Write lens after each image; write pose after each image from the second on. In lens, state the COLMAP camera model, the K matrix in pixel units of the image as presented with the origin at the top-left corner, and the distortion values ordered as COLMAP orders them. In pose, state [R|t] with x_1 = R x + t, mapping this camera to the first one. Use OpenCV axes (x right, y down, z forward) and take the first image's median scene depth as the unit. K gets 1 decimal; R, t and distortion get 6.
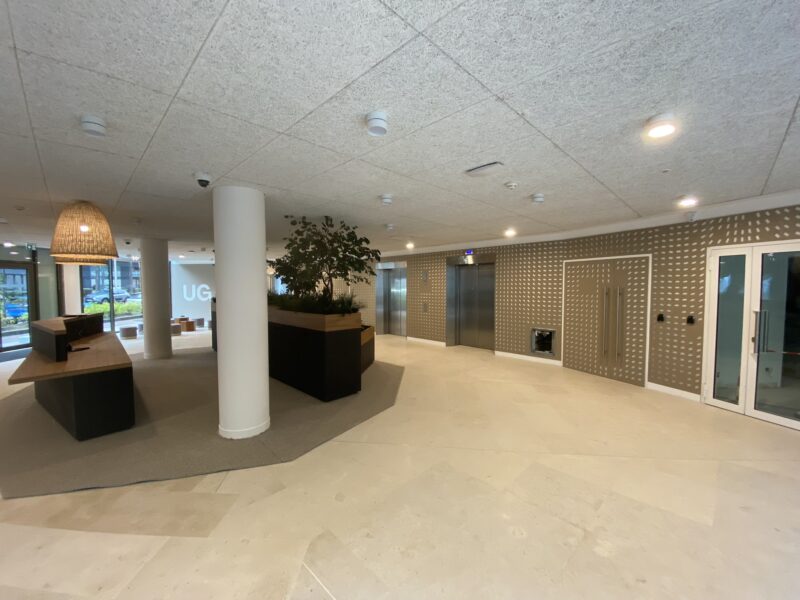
lens RADIAL K [[325.9, 0, 402.1], [0, 325.9, 301.8], [0, 0, 1]] dist [0.000568, -0.013443]
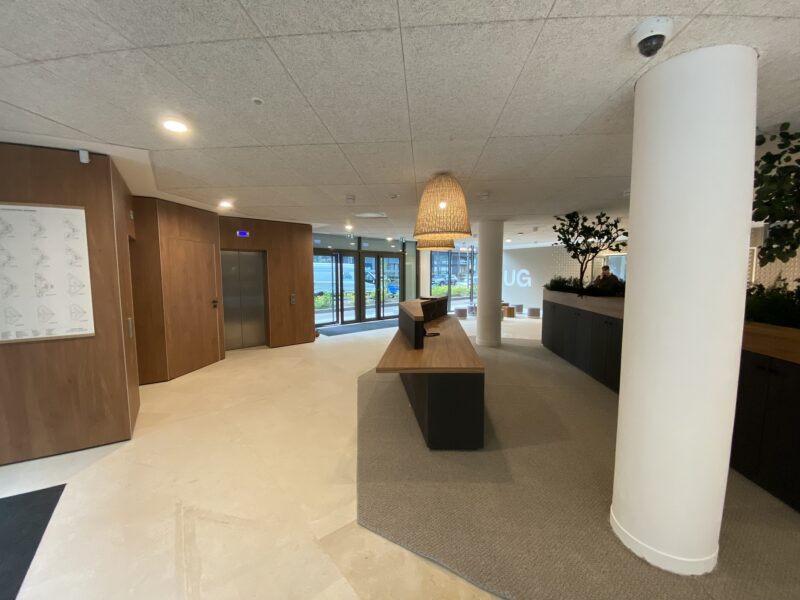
lens RADIAL K [[325.9, 0, 402.1], [0, 325.9, 301.8], [0, 0, 1]] dist [0.000568, -0.013443]
pose [[0.650606, 0.068823, -0.756291, -0.190052], [-0.036676, 0.997570, 0.059229, -0.003717], [0.758530, -0.010797, 0.651549, 0.170161]]
